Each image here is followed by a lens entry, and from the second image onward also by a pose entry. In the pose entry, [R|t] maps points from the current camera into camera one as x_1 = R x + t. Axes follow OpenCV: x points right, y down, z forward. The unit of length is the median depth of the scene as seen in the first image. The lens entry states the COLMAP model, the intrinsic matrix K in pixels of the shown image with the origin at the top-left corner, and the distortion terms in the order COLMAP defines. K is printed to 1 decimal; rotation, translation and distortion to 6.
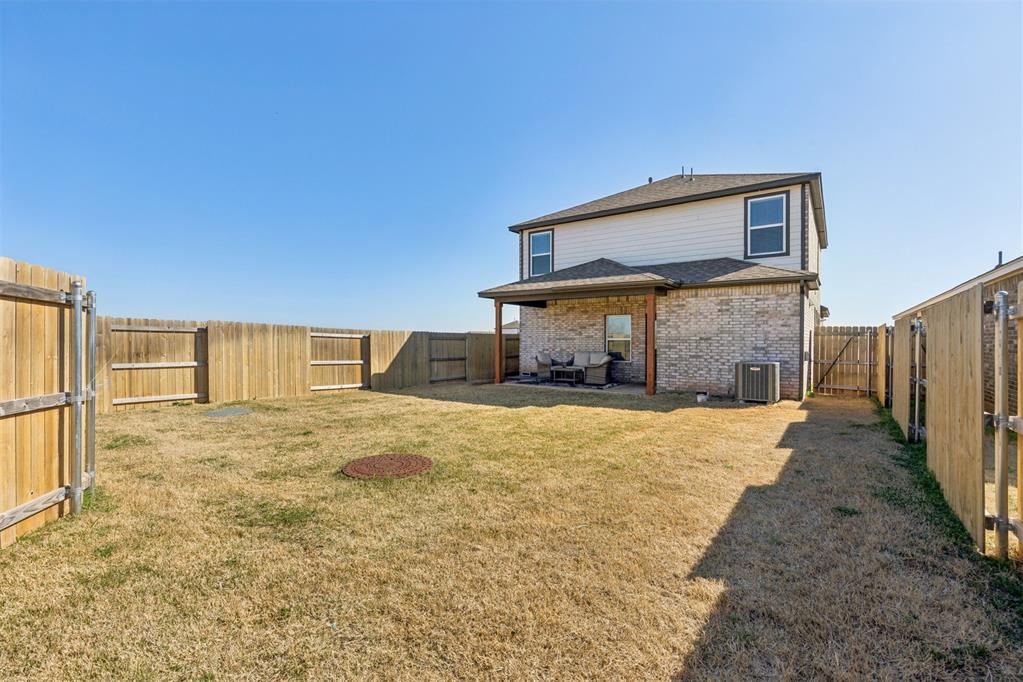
lens RADIAL K [[458.8, 0, 511.5], [0, 458.8, 341.0], [0, 0, 1]] dist [-0.001336, -0.000205]
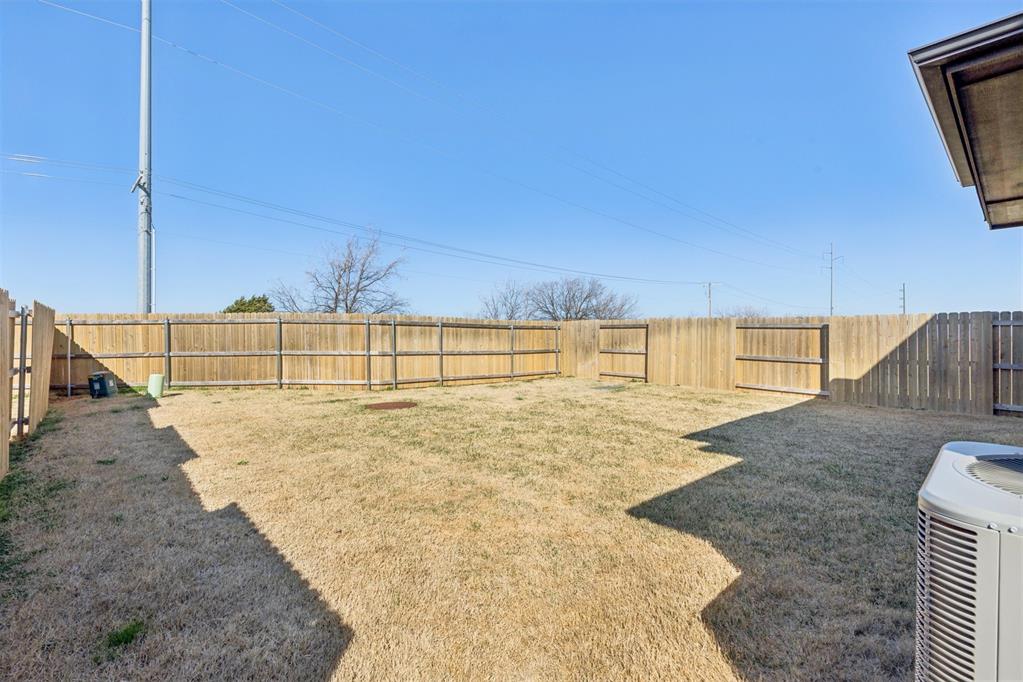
lens RADIAL K [[458.8, 0, 511.5], [0, 458.8, 341.0], [0, 0, 1]] dist [-0.001336, -0.000205]
pose [[-0.213591, -0.005277, -0.976909, 0.475588], [-0.002244, 0.999985, -0.004911, 0.017787], [0.976921, 0.001144, -0.213599, 0.643664]]
